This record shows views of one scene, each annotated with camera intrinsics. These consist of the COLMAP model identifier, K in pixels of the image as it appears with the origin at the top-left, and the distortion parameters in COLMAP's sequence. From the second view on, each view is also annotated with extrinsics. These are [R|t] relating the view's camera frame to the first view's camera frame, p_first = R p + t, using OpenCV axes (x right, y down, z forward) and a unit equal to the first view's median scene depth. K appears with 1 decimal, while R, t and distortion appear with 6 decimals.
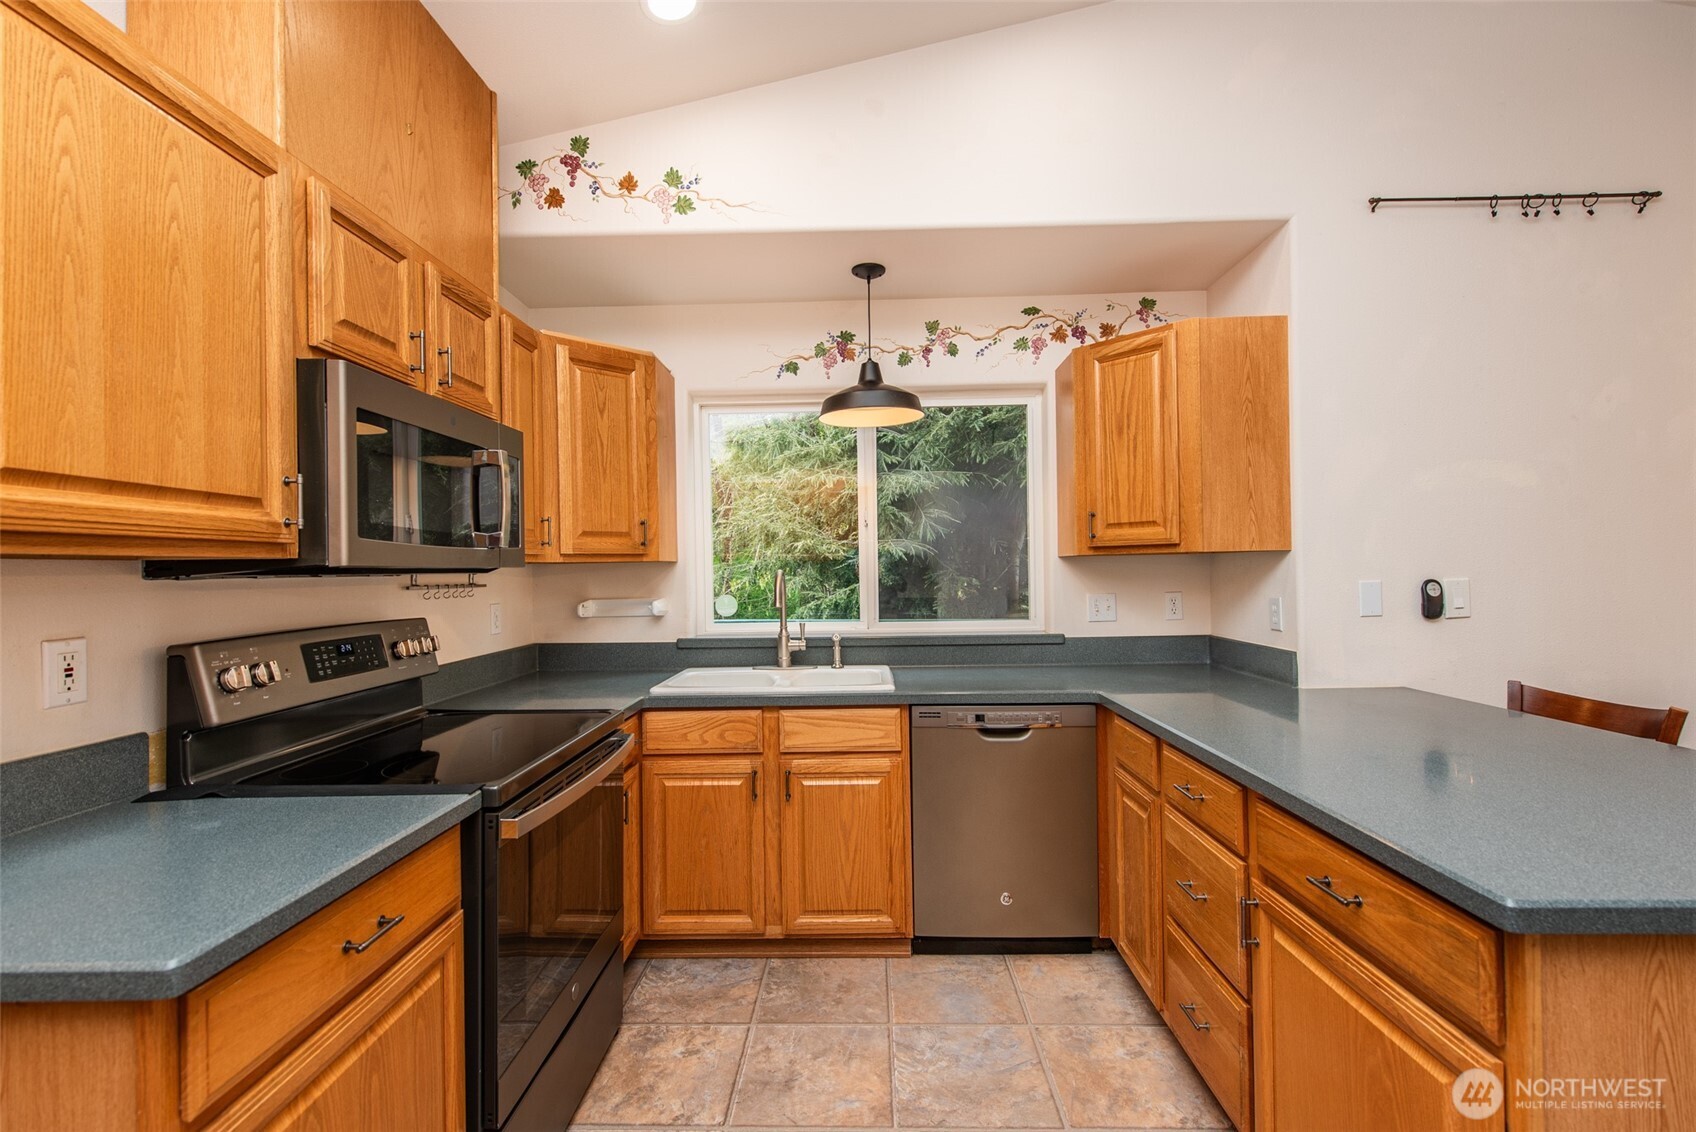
lens RADIAL K [[779.2, 0, 845.8], [0, 779.2, 590.0], [0, 0, 1]] dist [-0.001873, -0.000125]
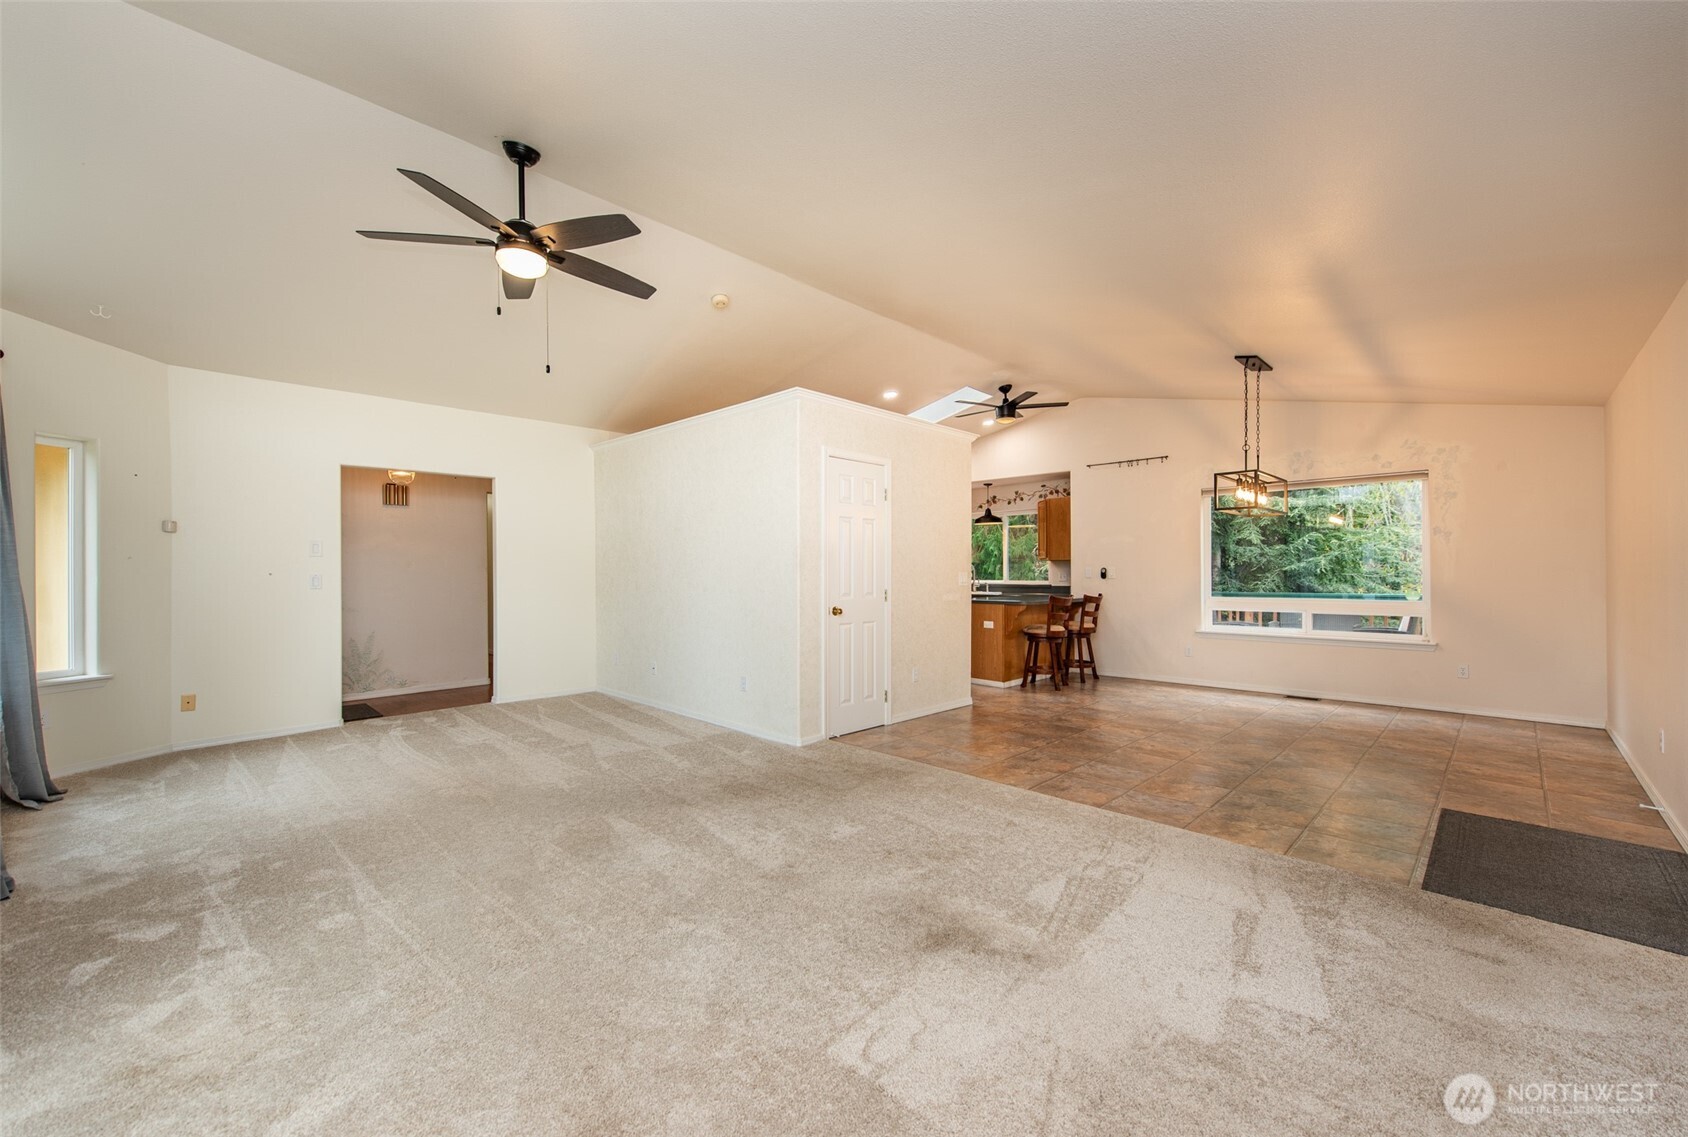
lens RADIAL K [[664.7, 0, 844.0], [0, 664.7, 568.5], [0, 0, 1]] dist [0.000009, -0.000102]
pose [[0.723625, 0.002205, -0.690190, 1.970046], [0.003984, 0.999965, 0.007372, -0.043057], [0.690182, -0.008084, 0.723591, -2.024471]]
